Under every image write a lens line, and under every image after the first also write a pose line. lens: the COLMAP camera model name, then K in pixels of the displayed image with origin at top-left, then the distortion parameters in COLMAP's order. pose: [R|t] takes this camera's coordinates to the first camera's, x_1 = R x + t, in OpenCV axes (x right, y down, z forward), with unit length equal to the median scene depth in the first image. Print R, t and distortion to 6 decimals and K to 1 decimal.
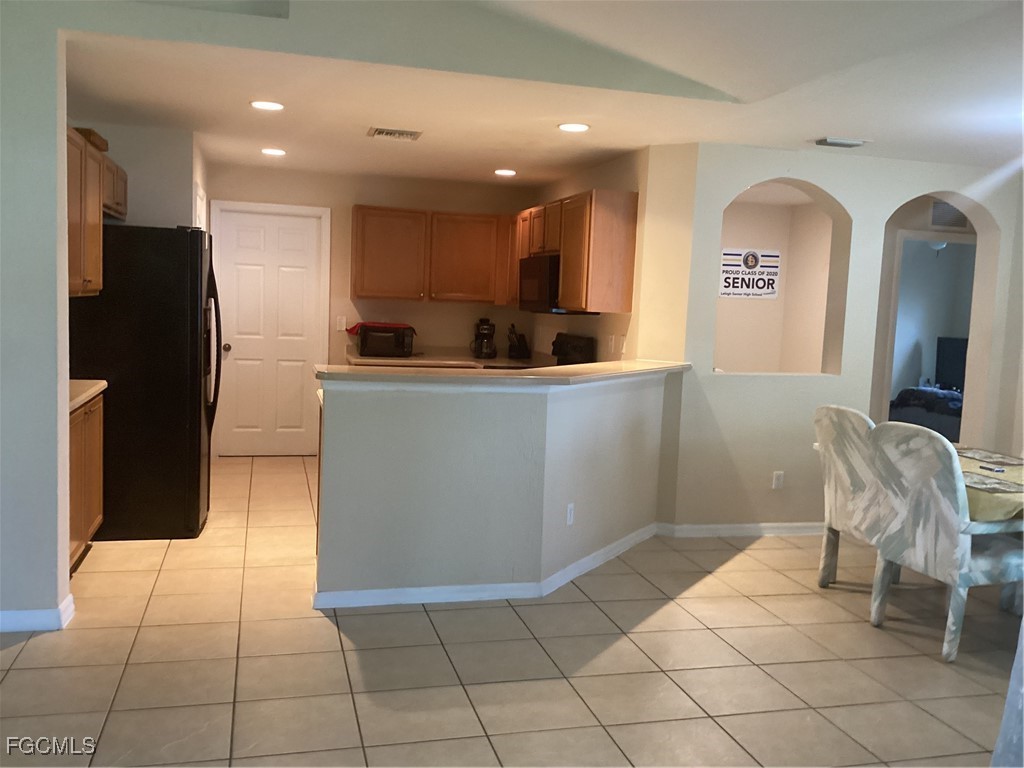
lens RADIAL K [[929.0, 0, 507.0], [0, 929.0, 389.7], [0, 0, 1]] dist [0.035780, 0.000000]
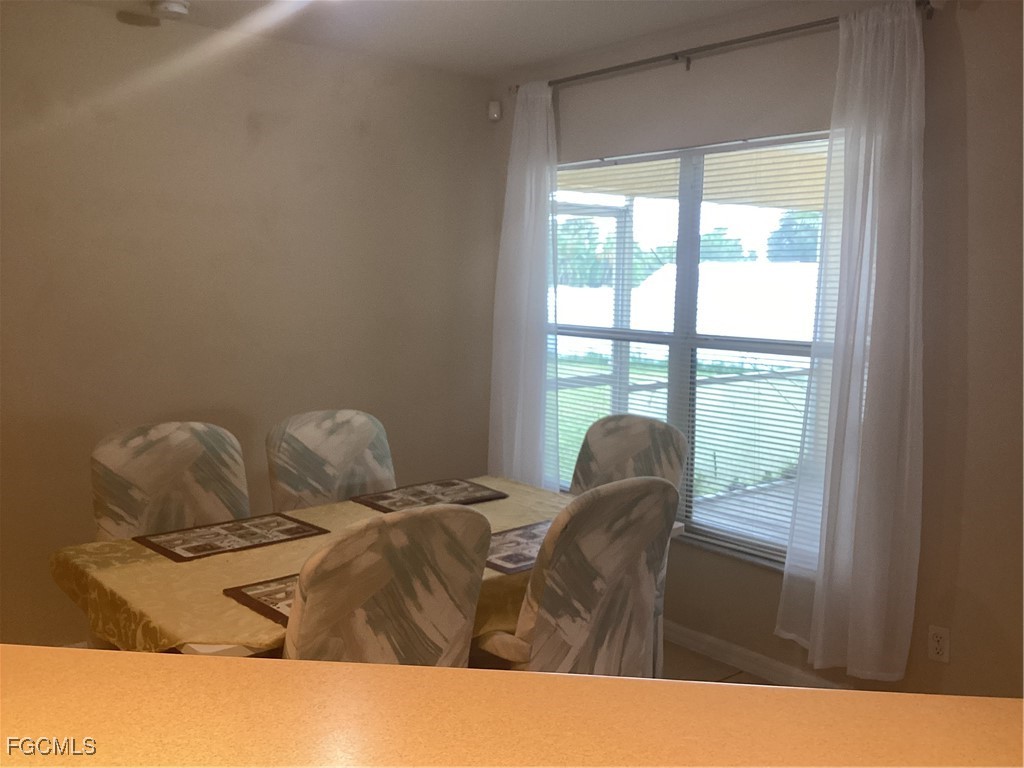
lens RADIAL K [[929.0, 0, 489.0], [0, 929.0, 406.8], [0, 0, 1]] dist [0.035780, 0.000000]
pose [[-0.422408, -0.168938, 0.890523, -0.019672], [0.061496, 0.974872, 0.214109, -0.089634], [-0.904317, 0.145205, -0.401405, 0.876137]]
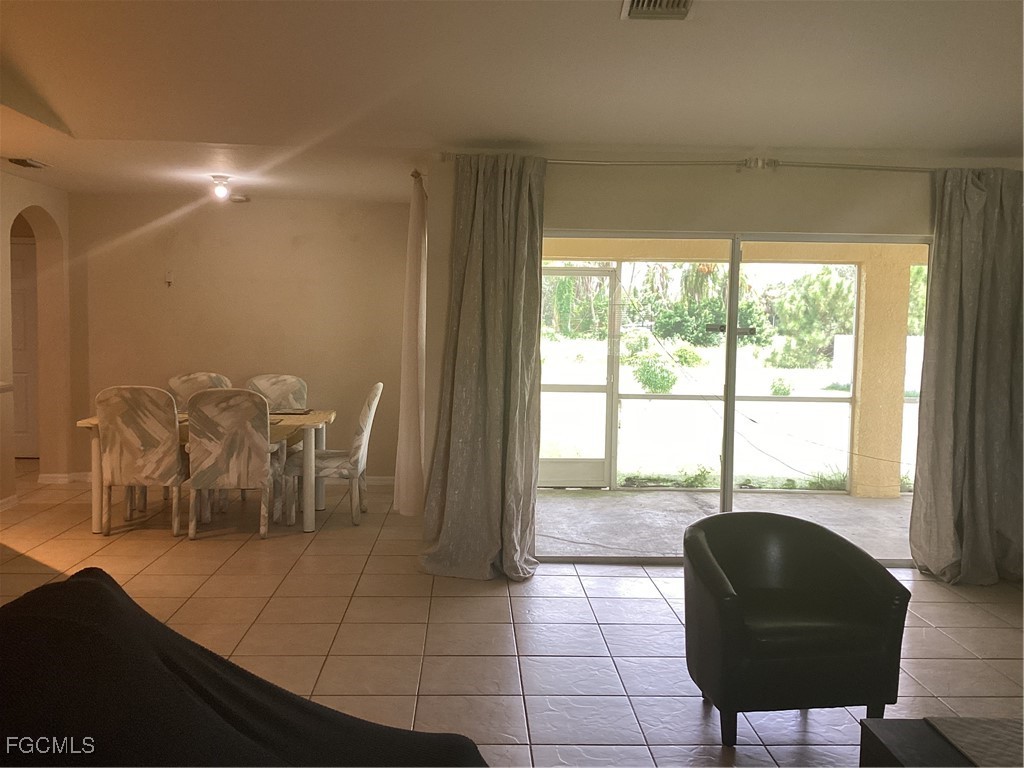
lens RADIAL K [[929.0, 0, 507.5], [0, 929.0, 382.4], [0, 0, 1]] dist [0.035780, 0.000000]
pose [[0.207036, -0.105120, 0.972670, -0.606255], [0.085935, 0.992322, 0.088952, -0.043967], [-0.974552, 0.065170, 0.214480, 0.174707]]
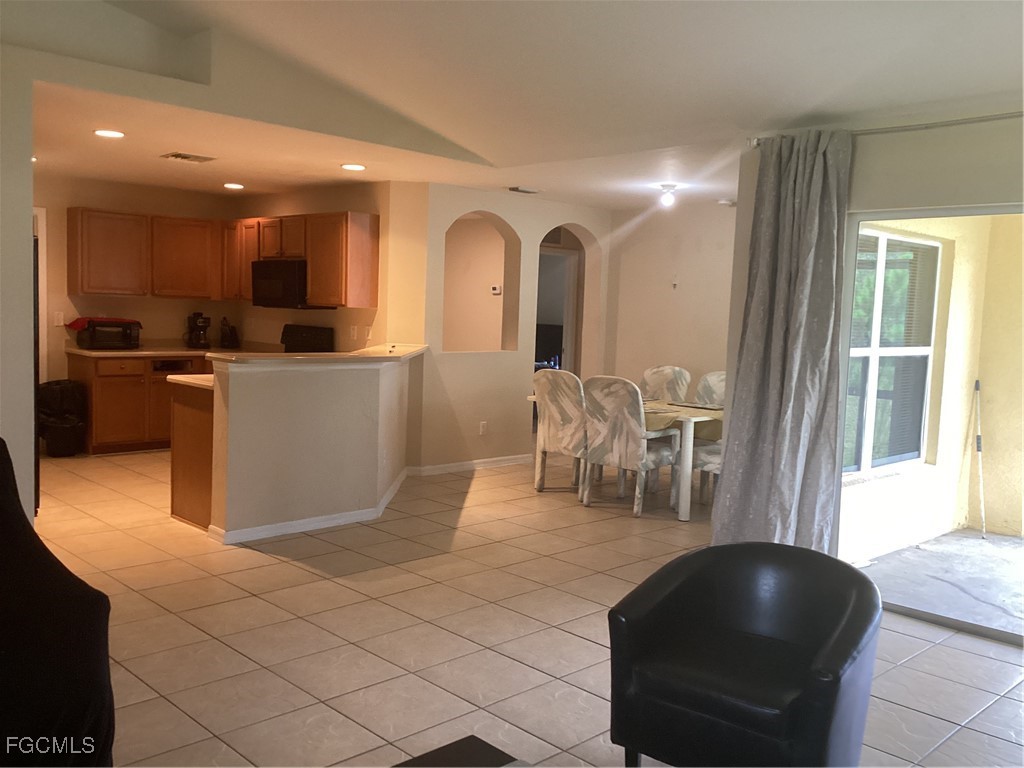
lens RADIAL K [[929.0, 0, 523.8], [0, 929.0, 385.7], [0, 0, 1]] dist [0.035780, 0.000000]
pose [[0.861685, -0.051929, 0.504780, -0.351336], [0.047815, 0.998633, 0.021111, 0.007940], [-0.505186, 0.005945, 0.862990, -0.220340]]
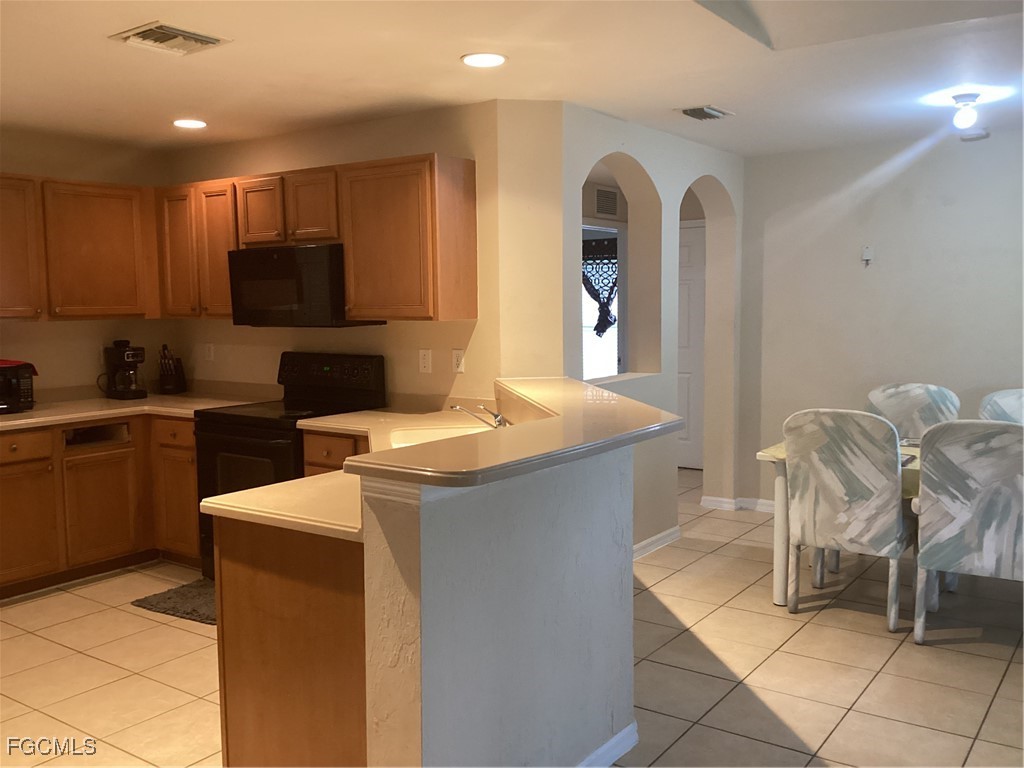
lens RADIAL K [[929.0, 0, 514.5], [0, 929.0, 385.2], [0, 0, 1]] dist [0.035780, 0.000000]
pose [[0.756355, -0.109423, 0.644945, -0.344210], [0.106505, 0.993354, 0.043632, -0.059133], [-0.645433, 0.035688, 0.762983, 0.403327]]
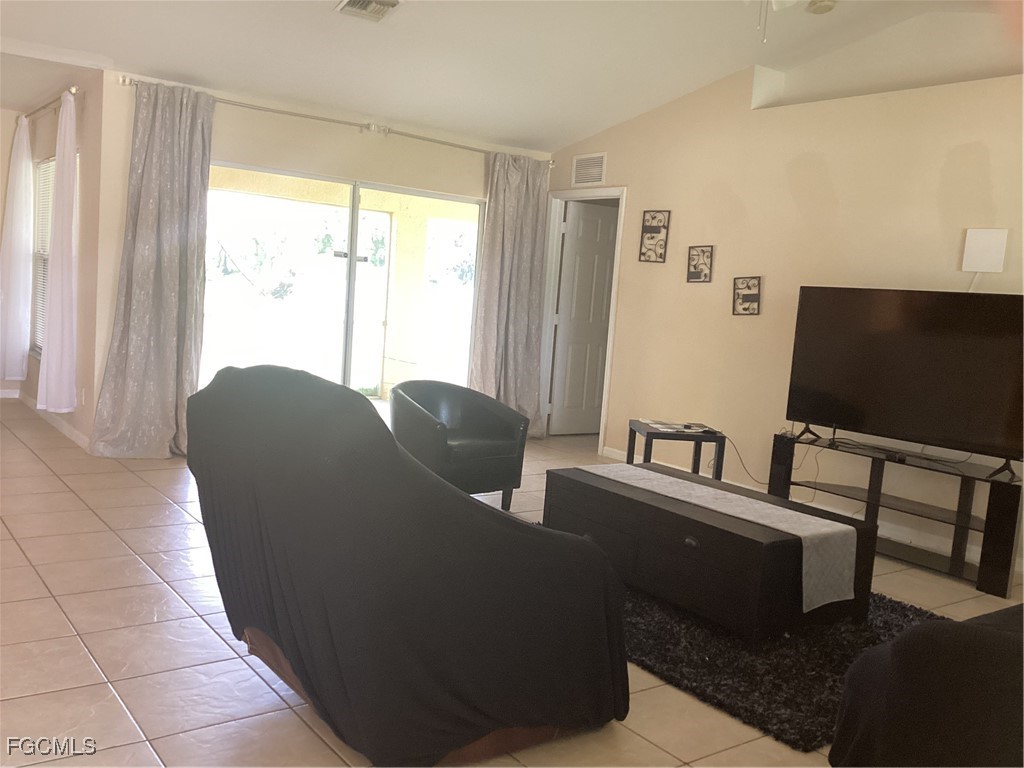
lens RADIAL K [[929.0, 0, 507.5], [0, 929.0, 384.0], [0, 0, 1]] dist [0.035780, 0.000000]
pose [[-0.376921, -0.163169, 0.911760, -0.837093], [-0.000618, 0.984405, 0.175915, -0.043165], [-0.926245, 0.065743, -0.371144, 0.421575]]
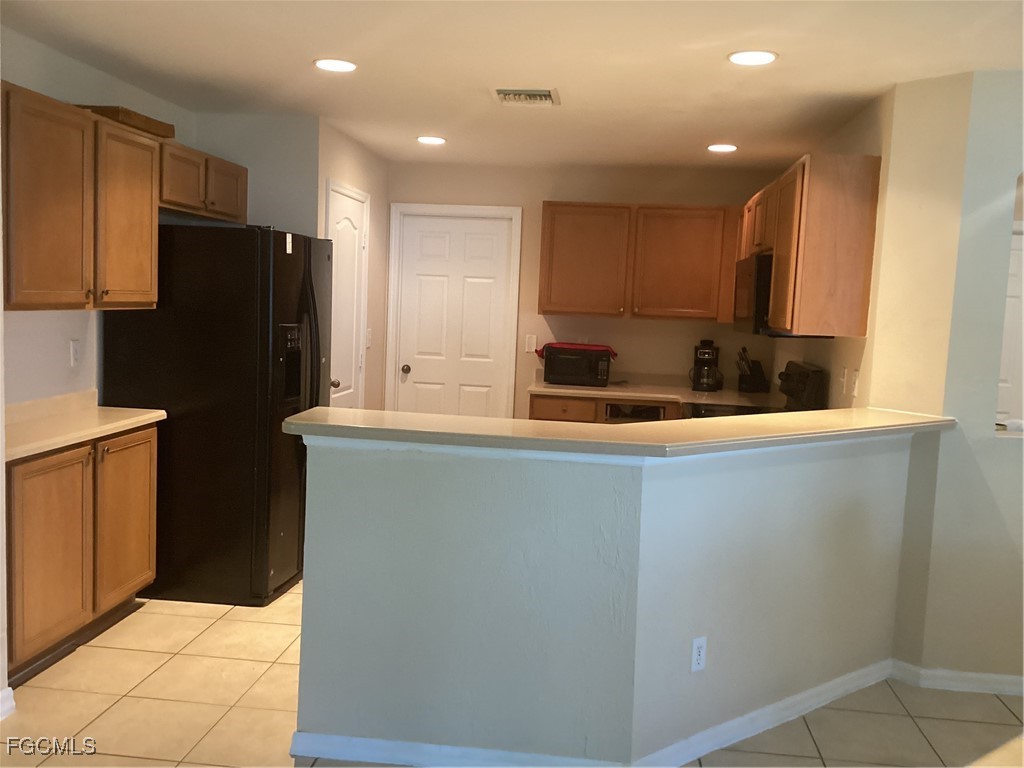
lens RADIAL K [[929.0, 0, 510.5], [0, 929.0, 385.6], [0, 0, 1]] dist [0.035780, 0.000000]
pose [[0.934558, 0.032303, -0.354341, 0.136694], [-0.039302, 0.999148, -0.012570, -0.029634], [0.353633, 0.025674, 0.935032, 0.283659]]
